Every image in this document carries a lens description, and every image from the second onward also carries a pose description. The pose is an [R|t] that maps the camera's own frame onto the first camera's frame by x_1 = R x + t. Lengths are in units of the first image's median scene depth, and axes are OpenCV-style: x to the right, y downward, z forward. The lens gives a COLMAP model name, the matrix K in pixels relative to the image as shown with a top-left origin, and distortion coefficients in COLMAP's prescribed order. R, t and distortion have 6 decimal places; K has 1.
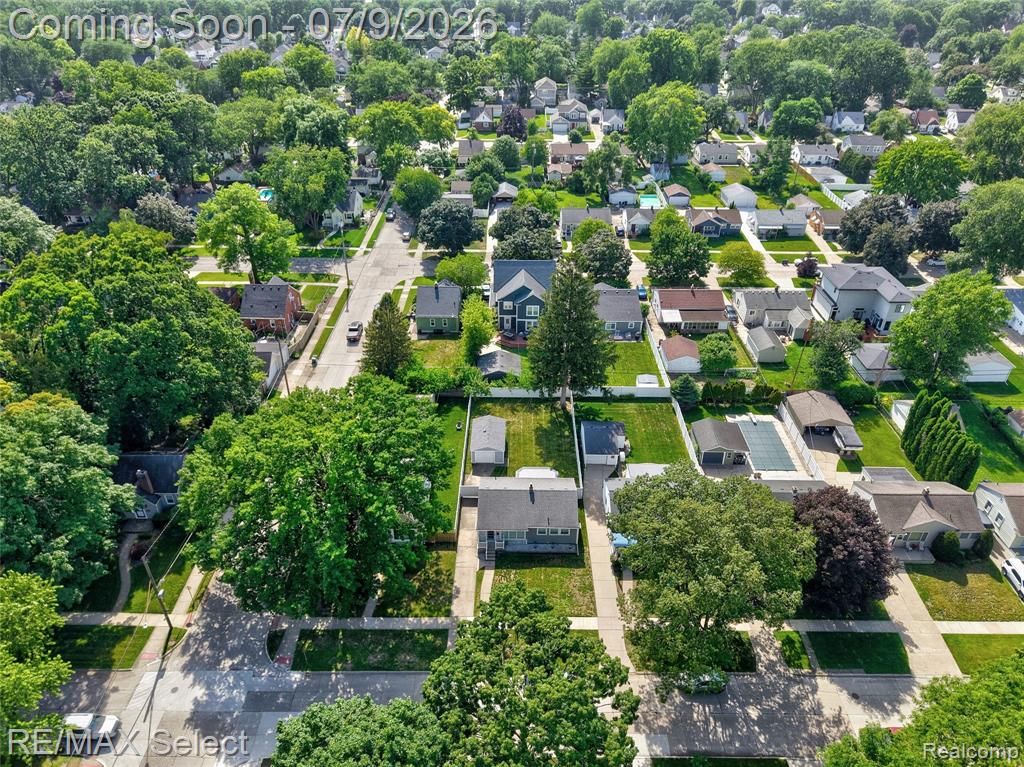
lens RADIAL K [[692.0, 0, 512.0], [0, 692.0, 383.5], [0, 0, 1]] dist [0.023108, -0.004422]
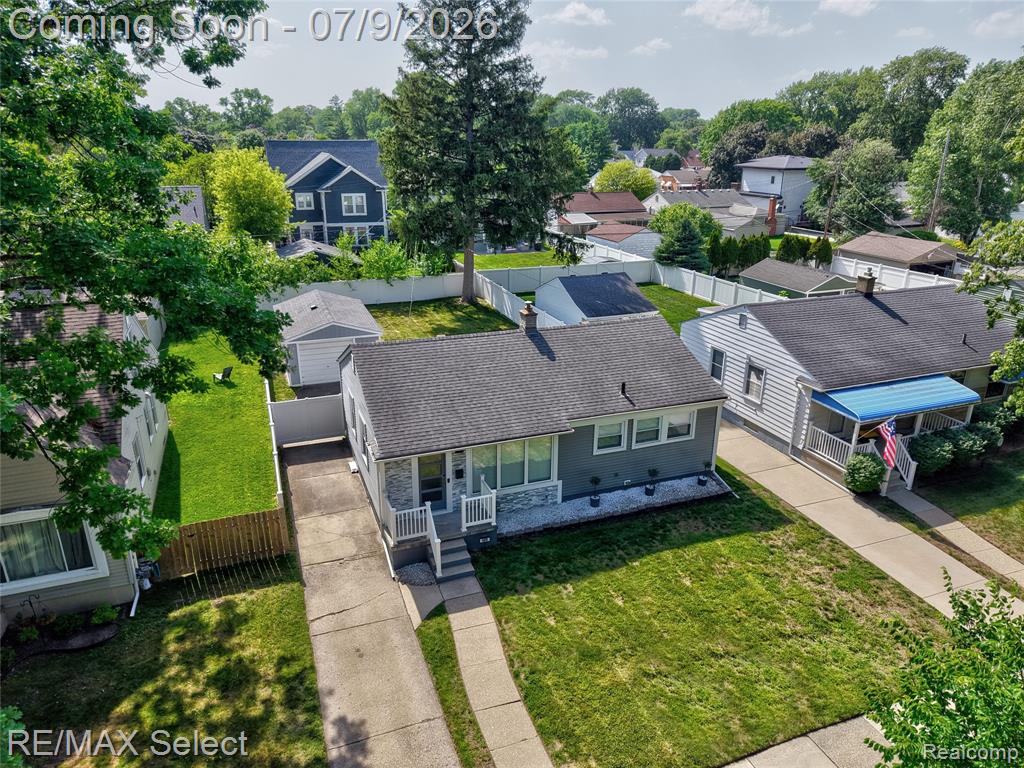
lens RADIAL K [[692.0, 0, 512.0], [0, 692.0, 384.0], [0, 0, 1]] dist [0.023108, -0.004422]
pose [[0.932108, -0.123179, 0.340589, -0.057329], [0.195861, 0.962454, -0.187936, 0.157075], [-0.304652, 0.241885, 0.921238, 0.493826]]
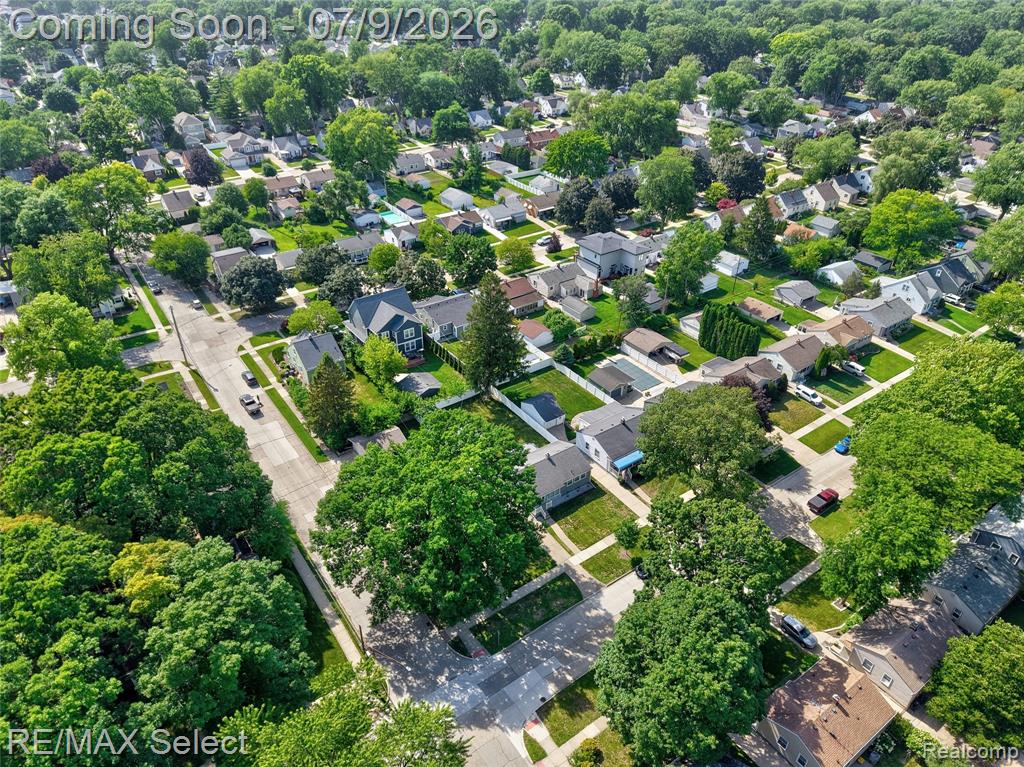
lens RADIAL K [[705.5, 0, 515.6], [0, 705.5, 355.6], [0, 0, 1]] dist [0.075826, -0.064876]
pose [[0.811810, -0.301826, 0.499866, -0.423220], [0.316605, 0.946812, 0.057515, -0.082747], [-0.490639, 0.111568, 0.864191, -0.093521]]
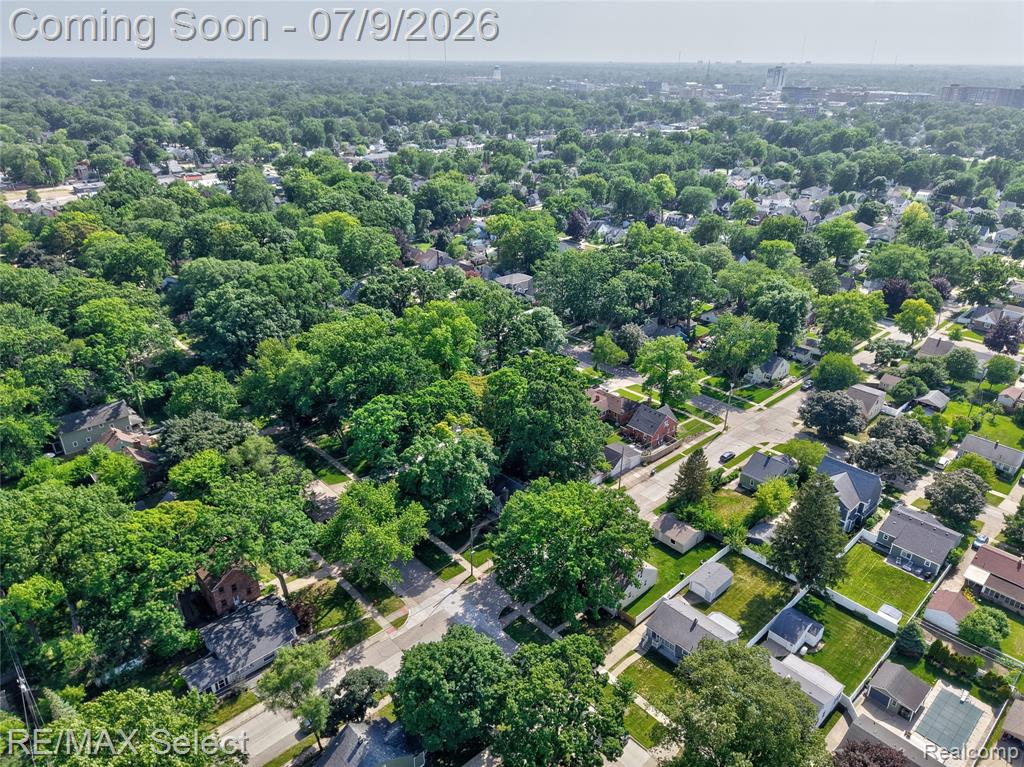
lens RADIAL K [[705.5, 0, 515.6], [0, 705.5, 355.6], [0, 0, 1]] dist [0.075826, -0.064876]
pose [[0.688481, 0.284581, -0.667089, 0.385499], [-0.399155, 0.916645, -0.020913, -0.103546], [0.605532, 0.280670, 0.744685, -0.269297]]
